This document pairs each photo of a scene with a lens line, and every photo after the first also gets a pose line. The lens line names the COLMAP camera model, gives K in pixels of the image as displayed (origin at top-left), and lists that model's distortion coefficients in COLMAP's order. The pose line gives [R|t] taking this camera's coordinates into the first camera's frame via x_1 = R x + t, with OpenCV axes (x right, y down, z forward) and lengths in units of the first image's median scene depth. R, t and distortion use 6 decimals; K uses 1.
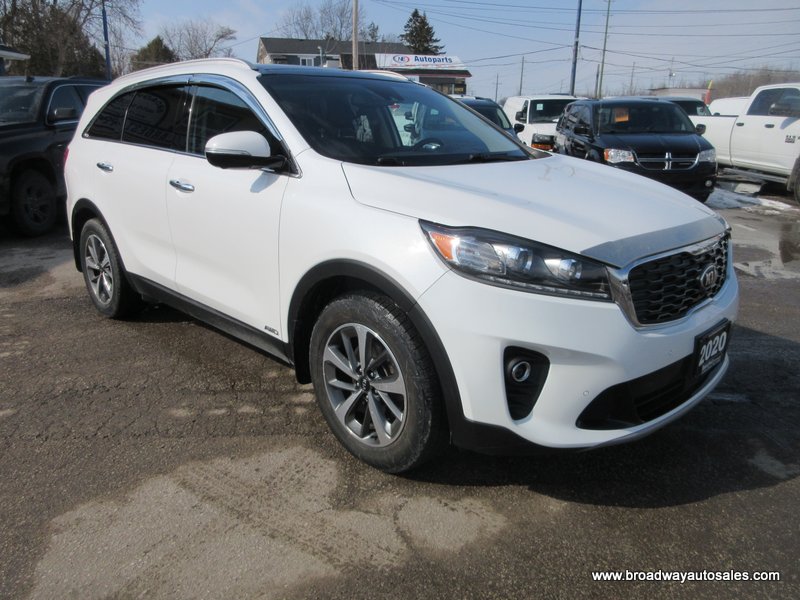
lens RADIAL K [[601.0, 0, 402.7], [0, 601.0, 300.8], [0, 0, 1]] dist [0.011892, -0.016421]
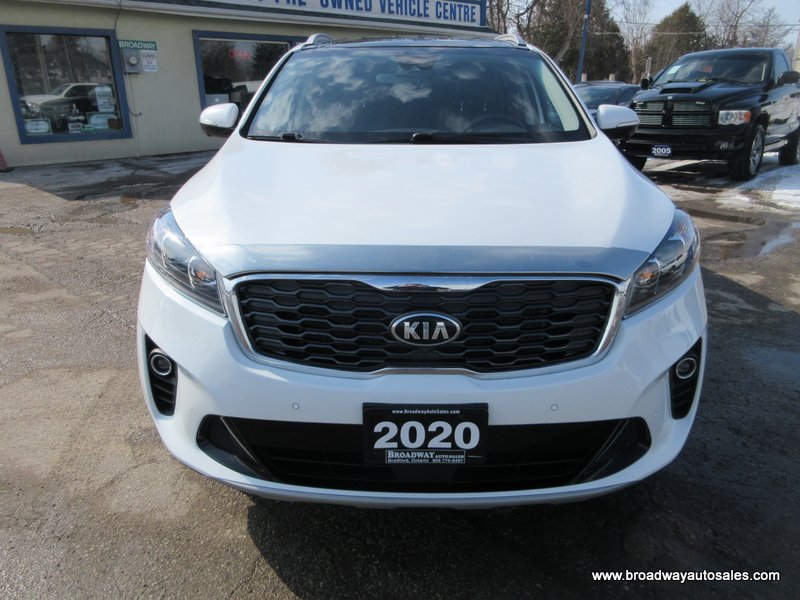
lens RADIAL K [[601.0, 0, 403.2], [0, 601.0, 298.0], [0, 0, 1]] dist [0.011892, -0.016421]
pose [[0.704211, 0.225682, -0.673167, 0.743627], [-0.198989, 0.972872, 0.117994, -0.117031], [0.681535, 0.050860, 0.730016, 0.396021]]
